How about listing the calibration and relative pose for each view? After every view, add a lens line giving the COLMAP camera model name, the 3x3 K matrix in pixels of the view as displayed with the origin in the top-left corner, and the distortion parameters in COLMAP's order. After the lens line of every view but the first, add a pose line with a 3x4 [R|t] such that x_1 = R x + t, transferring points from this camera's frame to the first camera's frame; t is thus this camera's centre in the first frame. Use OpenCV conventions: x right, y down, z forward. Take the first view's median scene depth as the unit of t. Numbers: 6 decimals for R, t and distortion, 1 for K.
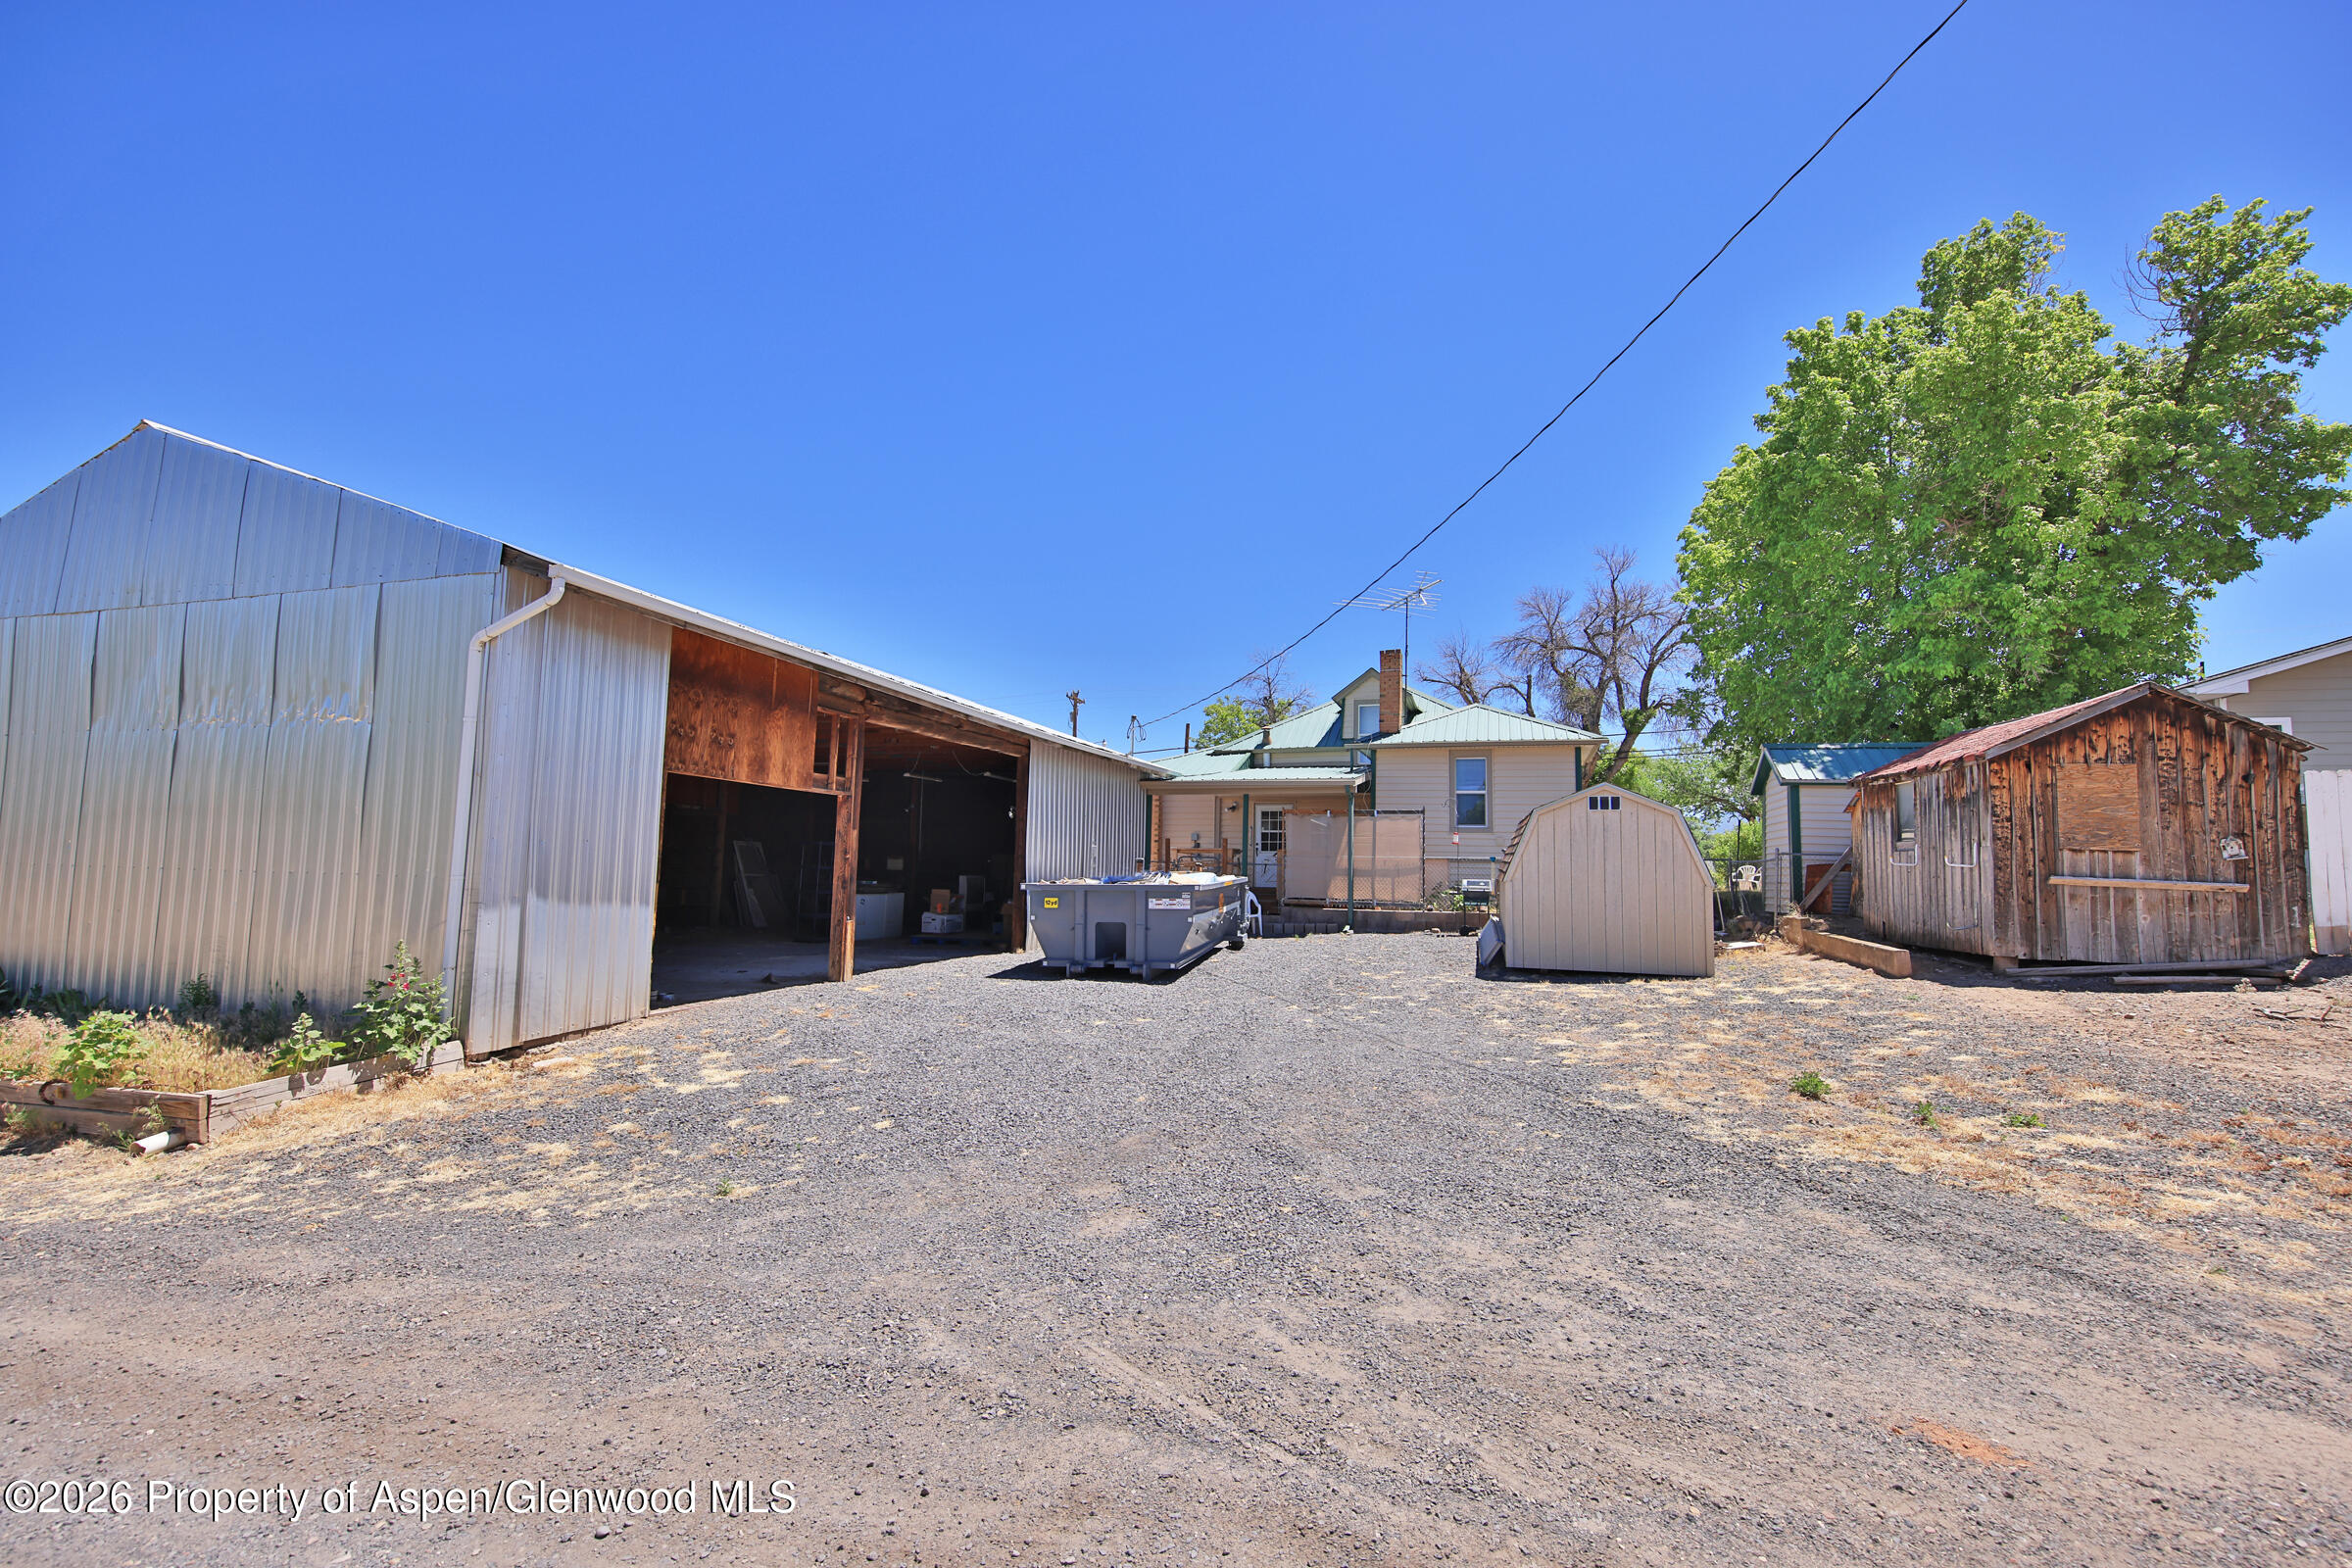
lens RADIAL K [[988.8, 0, 1175.5], [0, 988.8, 786.8], [0, 0, 1]] dist [0.001961, 0.000013]
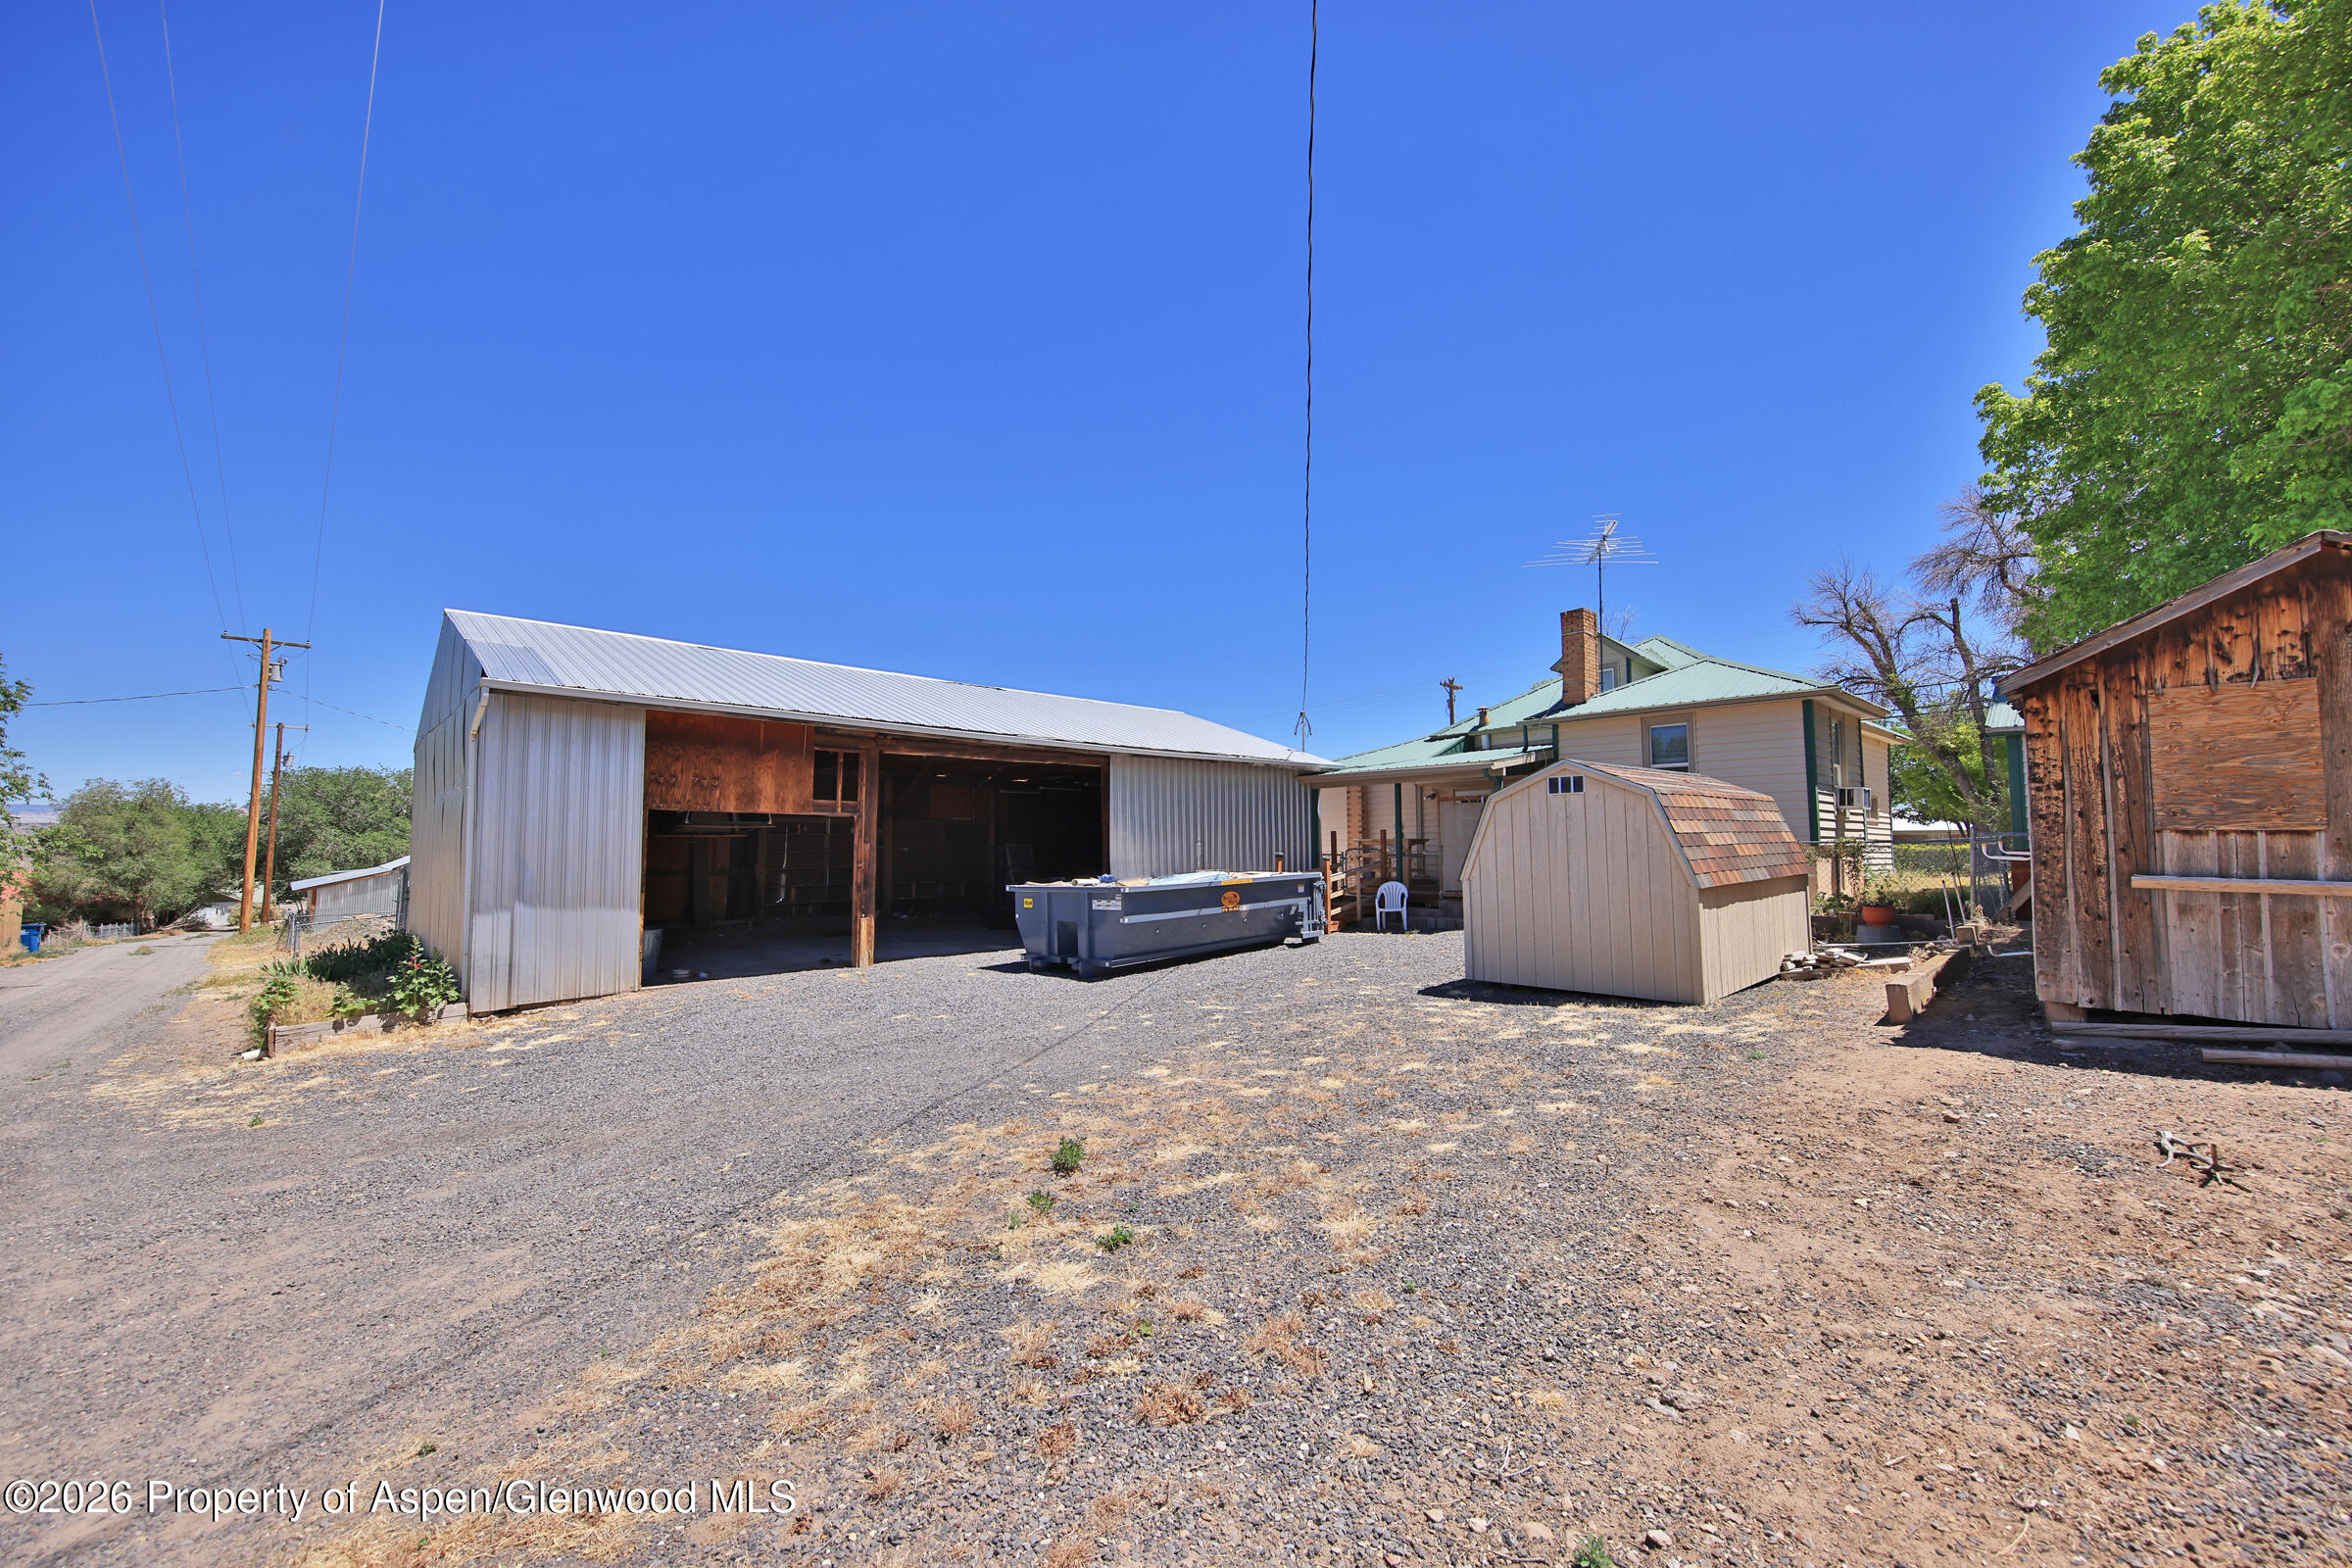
lens RADIAL K [[926.0, 0, 1173.1], [0, 926.0, 784.0], [0, 0, 1]] dist [0.001814, -0.002817]
pose [[0.872863, -0.056918, -0.484634, 0.639677], [0.061376, 0.998092, -0.006678, 0.001342], [0.484090, -0.023916, 0.874691, 0.213417]]
